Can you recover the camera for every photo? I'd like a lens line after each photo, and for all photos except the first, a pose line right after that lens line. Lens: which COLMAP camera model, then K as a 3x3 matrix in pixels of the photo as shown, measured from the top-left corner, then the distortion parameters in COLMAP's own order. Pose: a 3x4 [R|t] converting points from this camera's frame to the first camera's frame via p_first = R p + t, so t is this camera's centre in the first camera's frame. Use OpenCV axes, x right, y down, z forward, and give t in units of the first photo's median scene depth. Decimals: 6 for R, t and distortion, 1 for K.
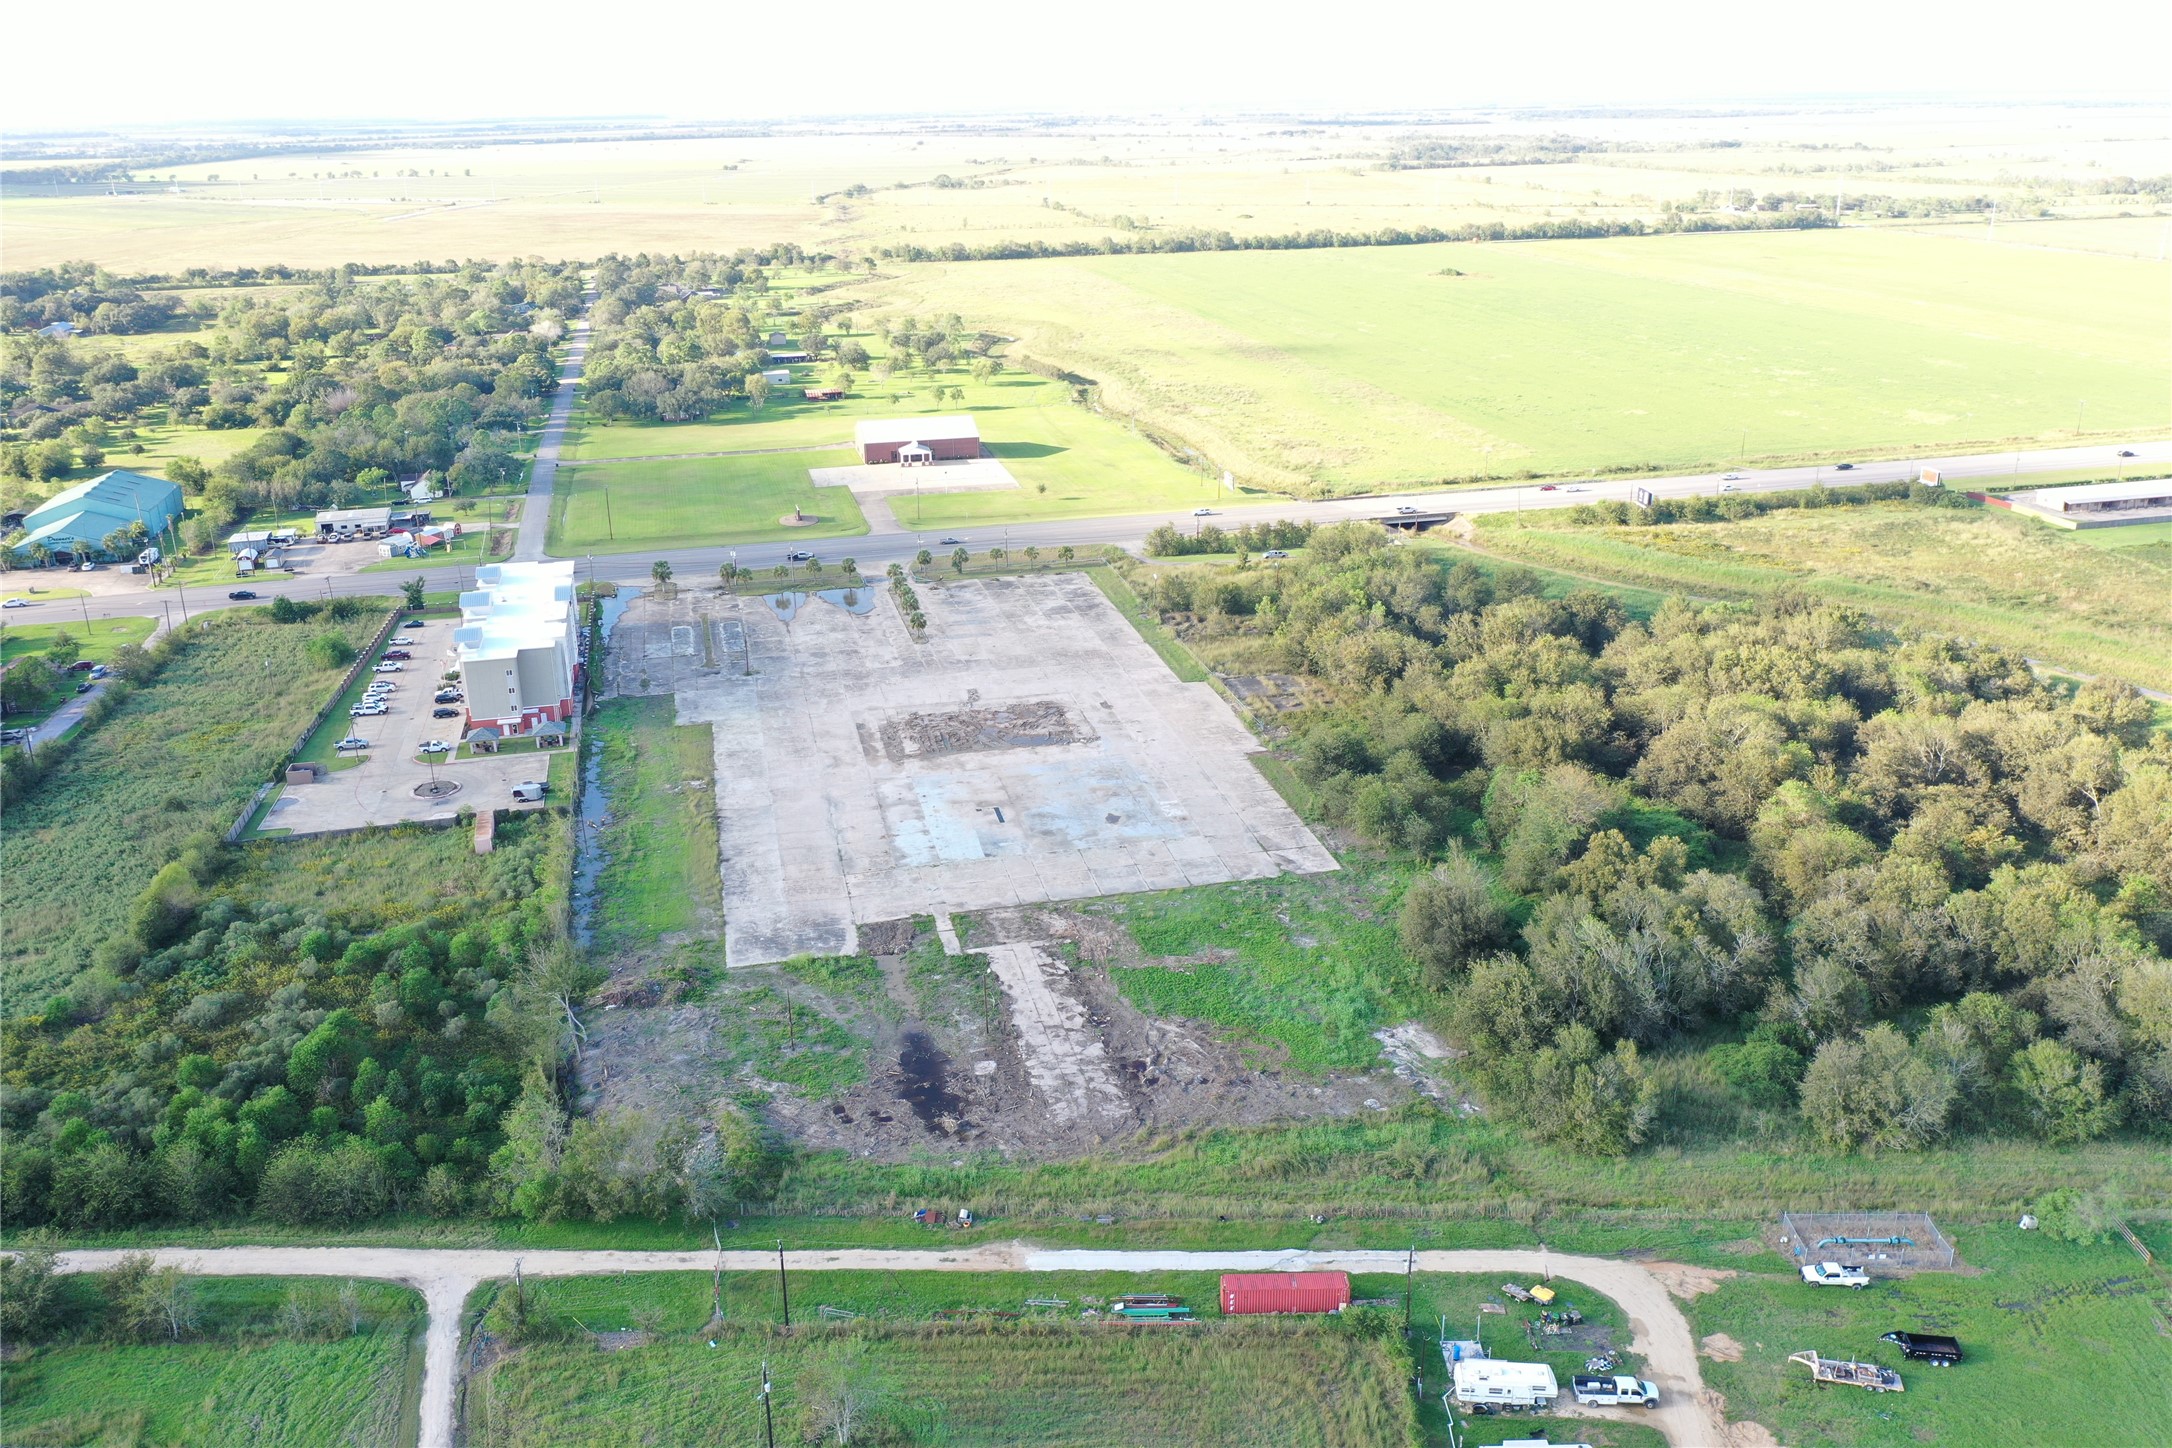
lens RADIAL K [[1719.1, 0, 1095.5], [0, 1719.1, 717.3], [0, 0, 1]] dist [0.003869, -0.001442]
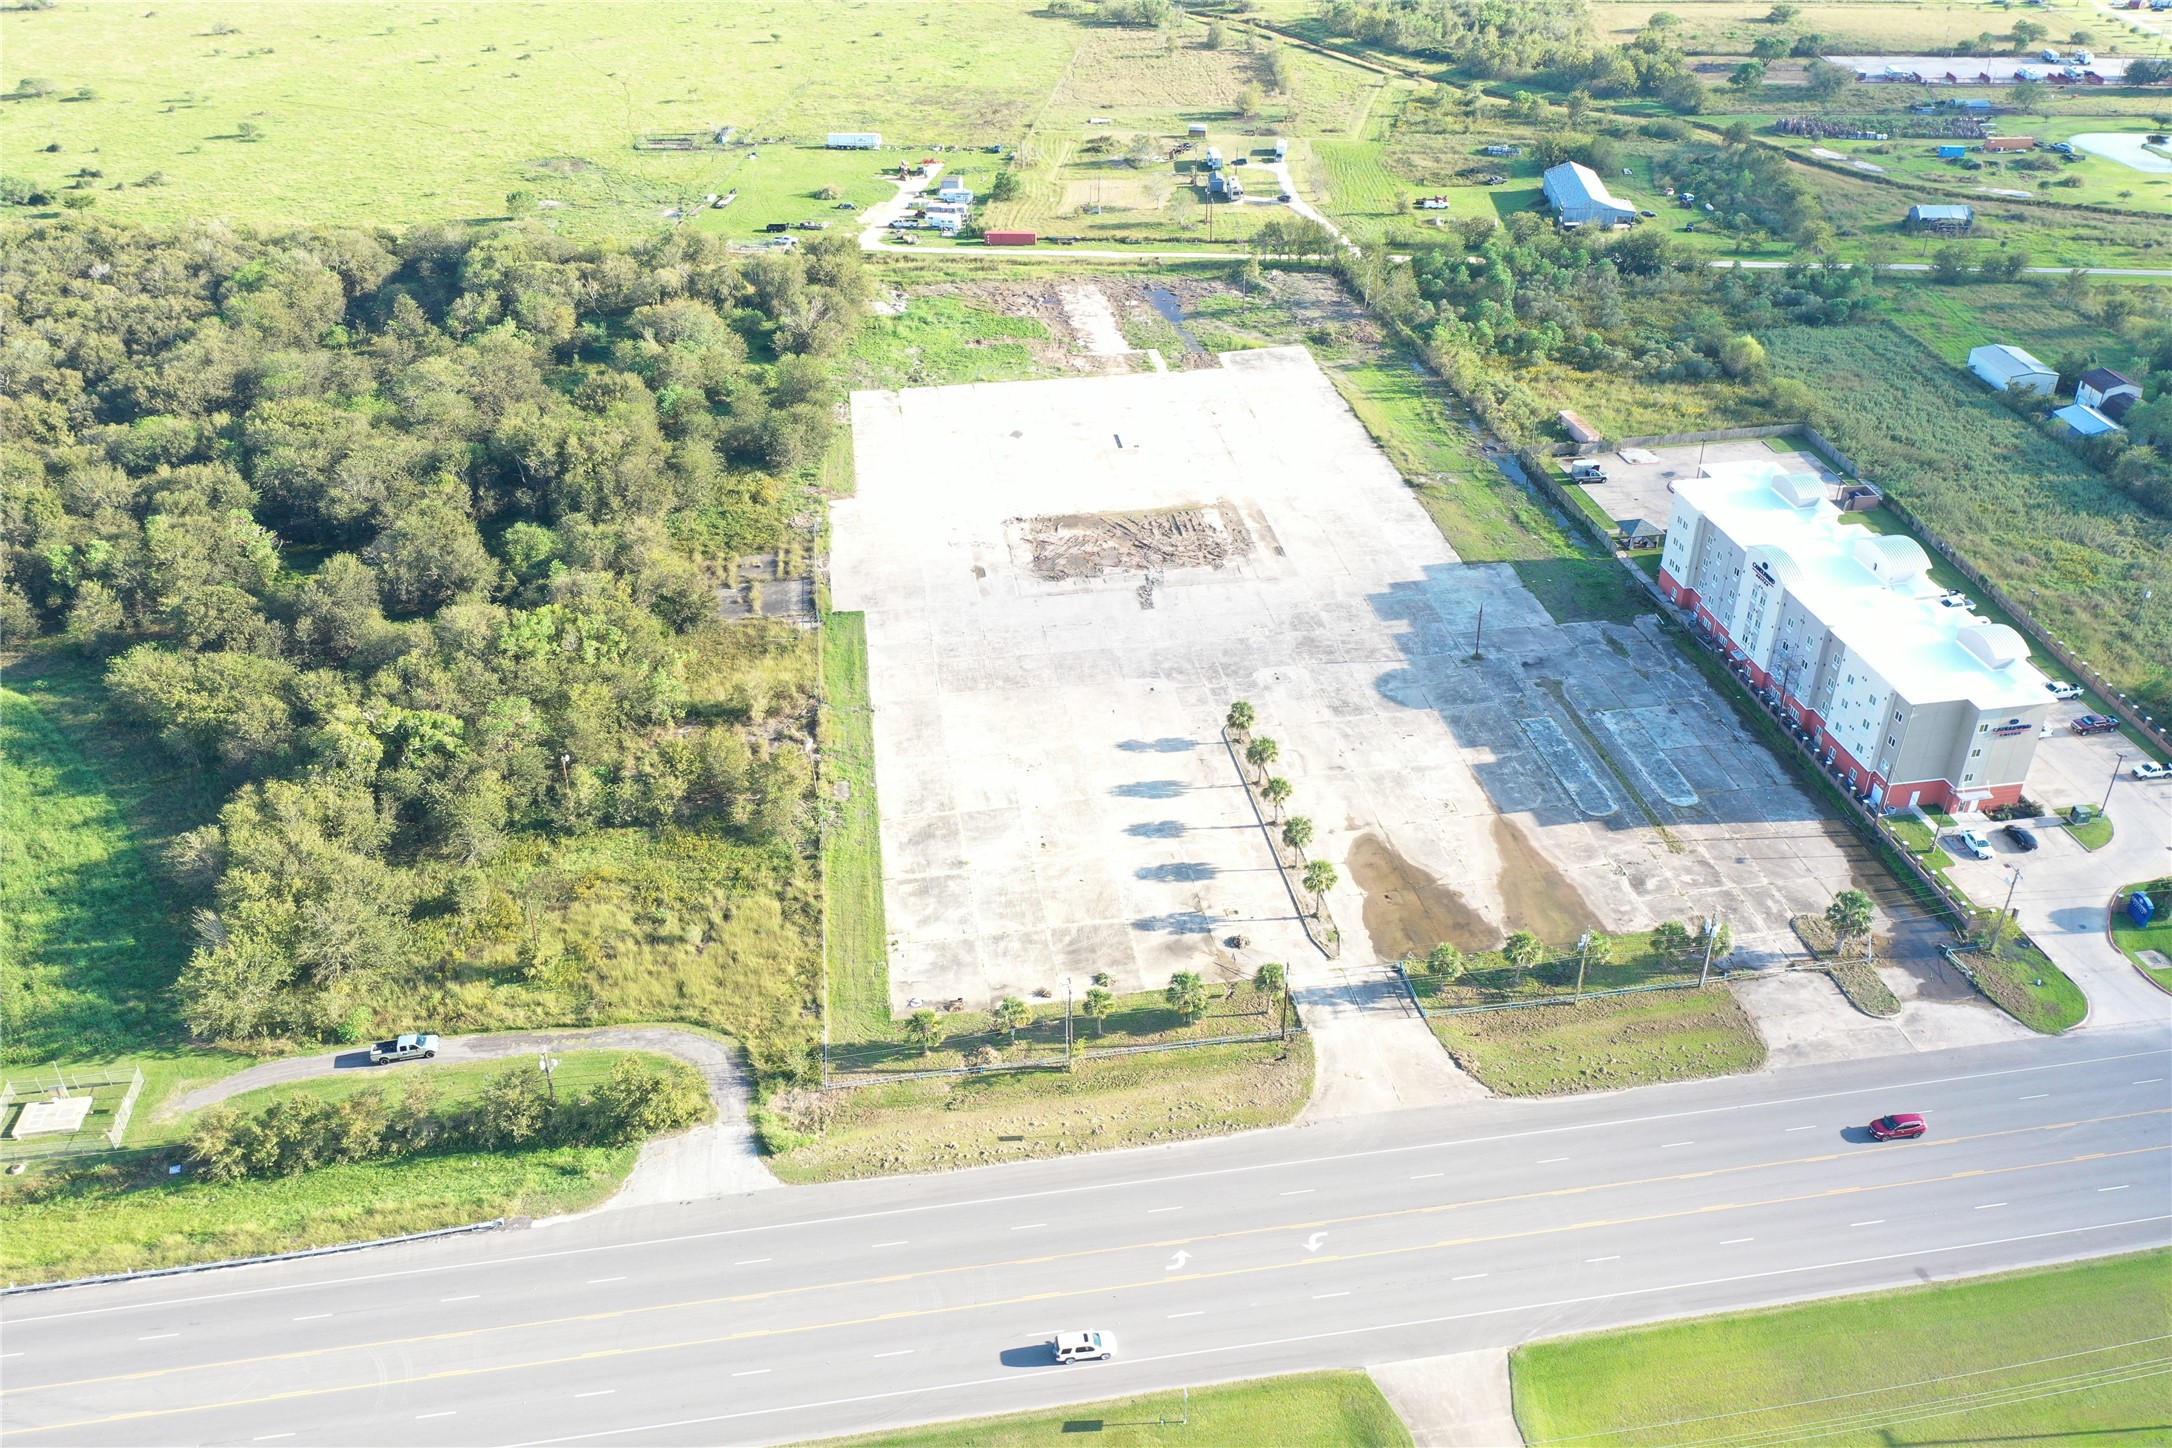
lens RADIAL K [[1719.1, 0, 1095.5], [0, 1719.1, 717.3], [0, 0, 1]] dist [0.003869, -0.001442]
pose [[-0.996538, -0.025917, 0.078998, -0.156512], [0.046116, 0.618303, 0.784586, -0.812346], [-0.069179, 0.785512, -0.614967, 2.128426]]
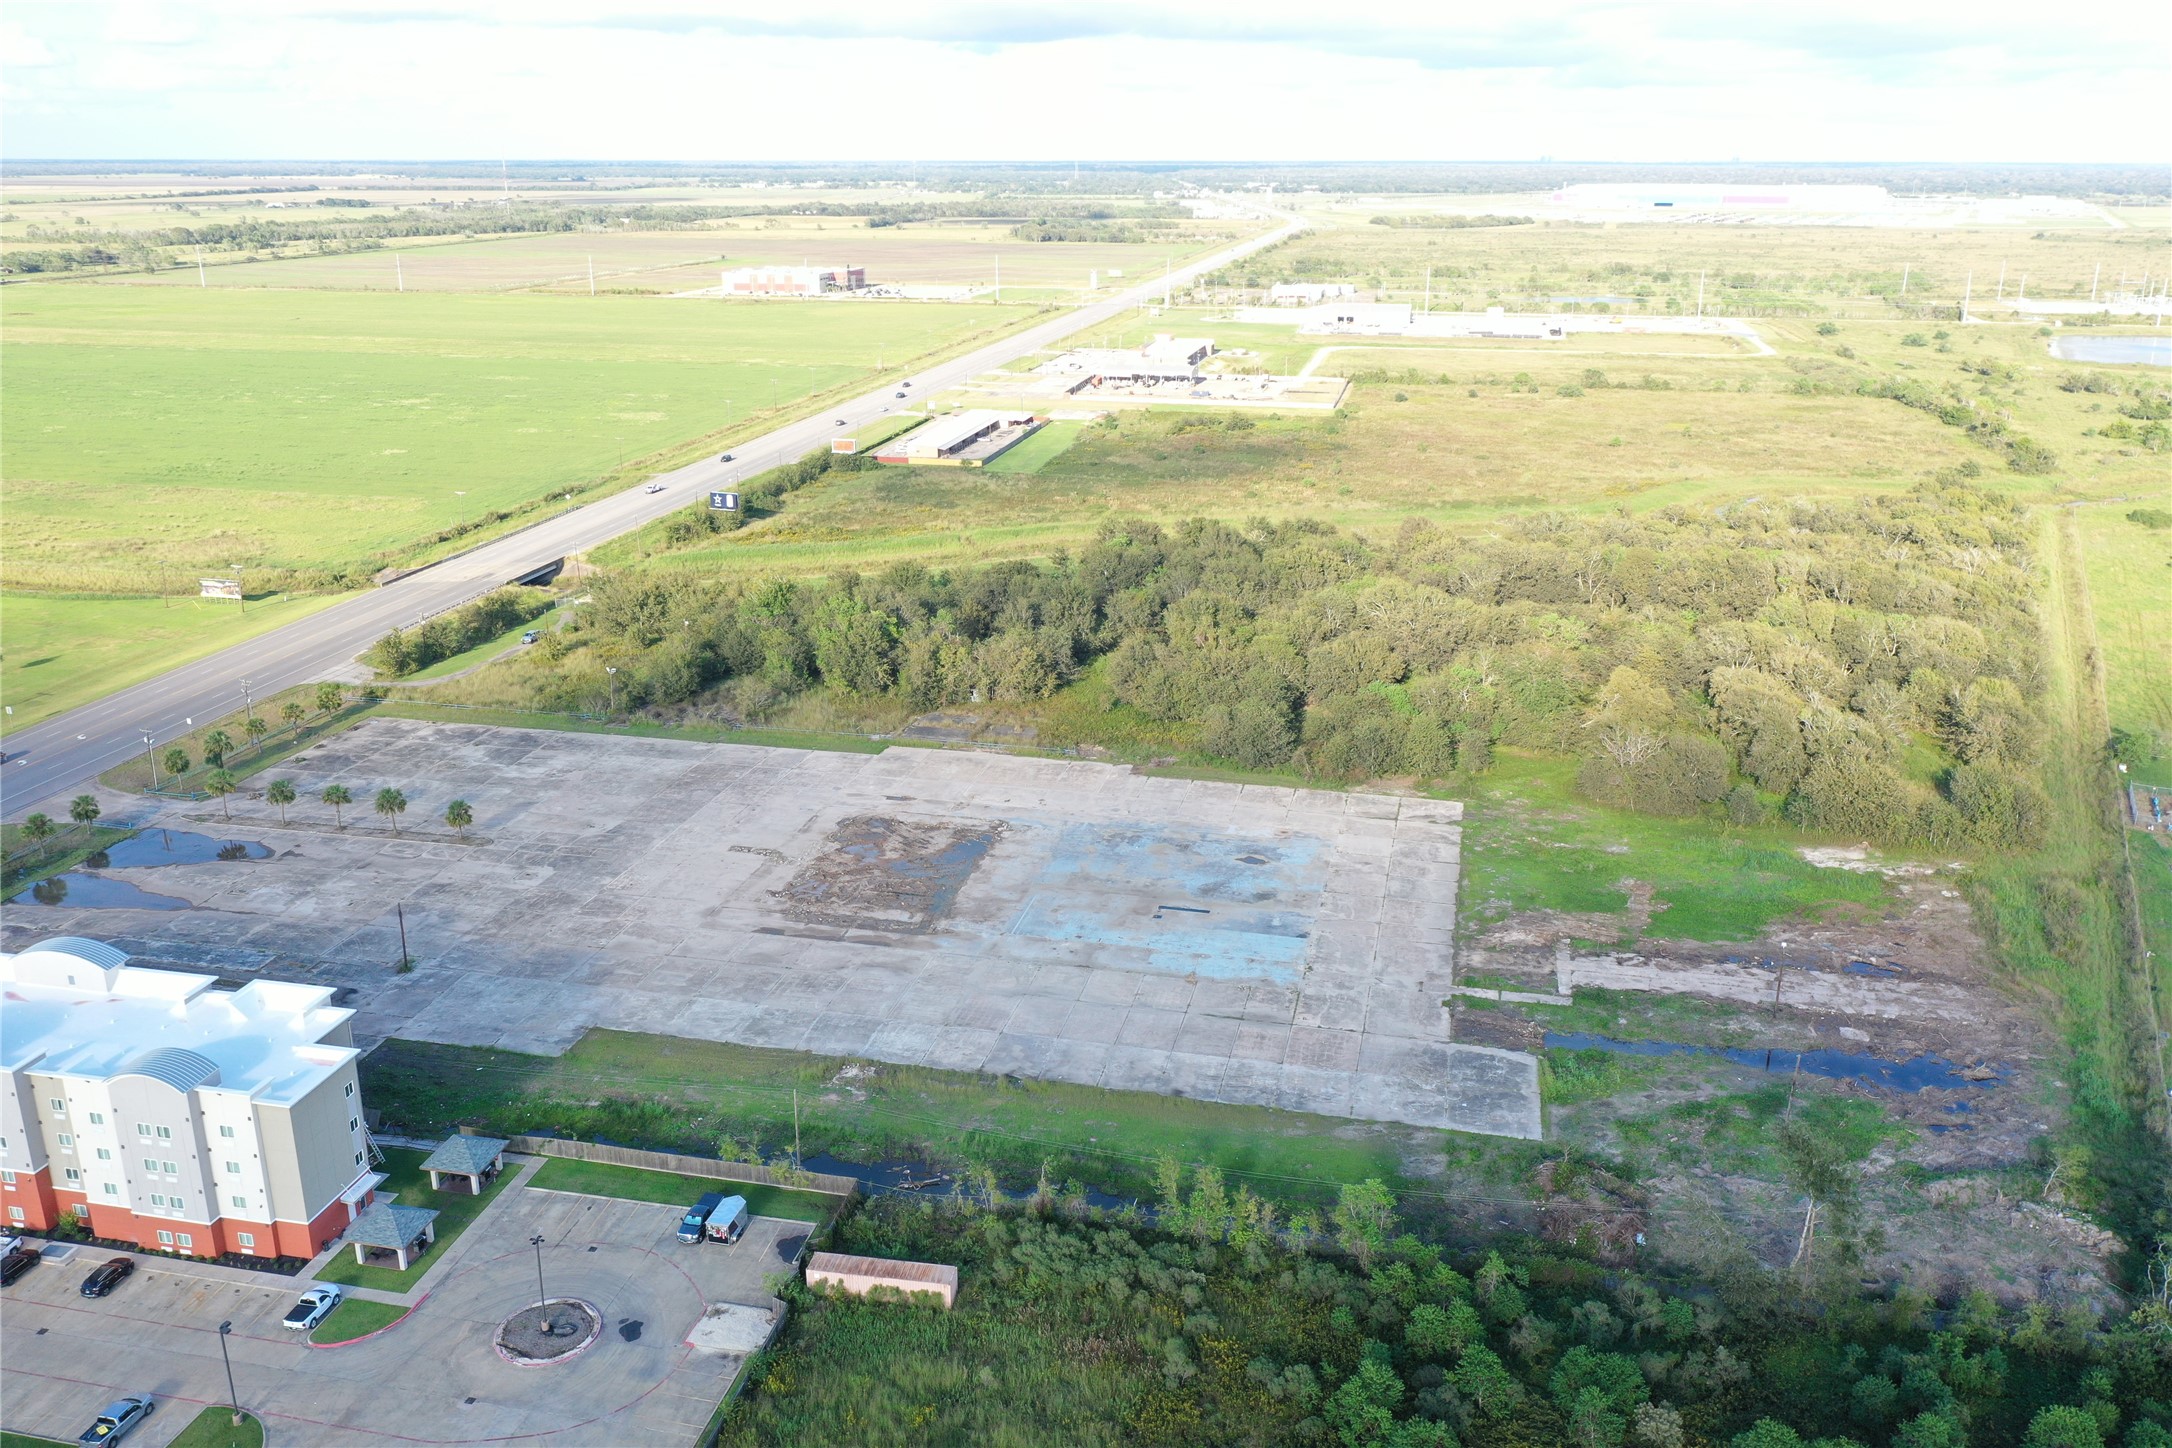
lens RADIAL K [[1737.2, 0, 1086.0], [0, 1737.2, 724.0], [0, 0, 1]] dist [-0.002554, -0.002204]
pose [[0.440916, -0.270283, 0.855886, -0.838080], [0.303108, 0.942399, 0.141456, -0.168201], [-0.844819, 0.197055, 0.497444, 0.750678]]
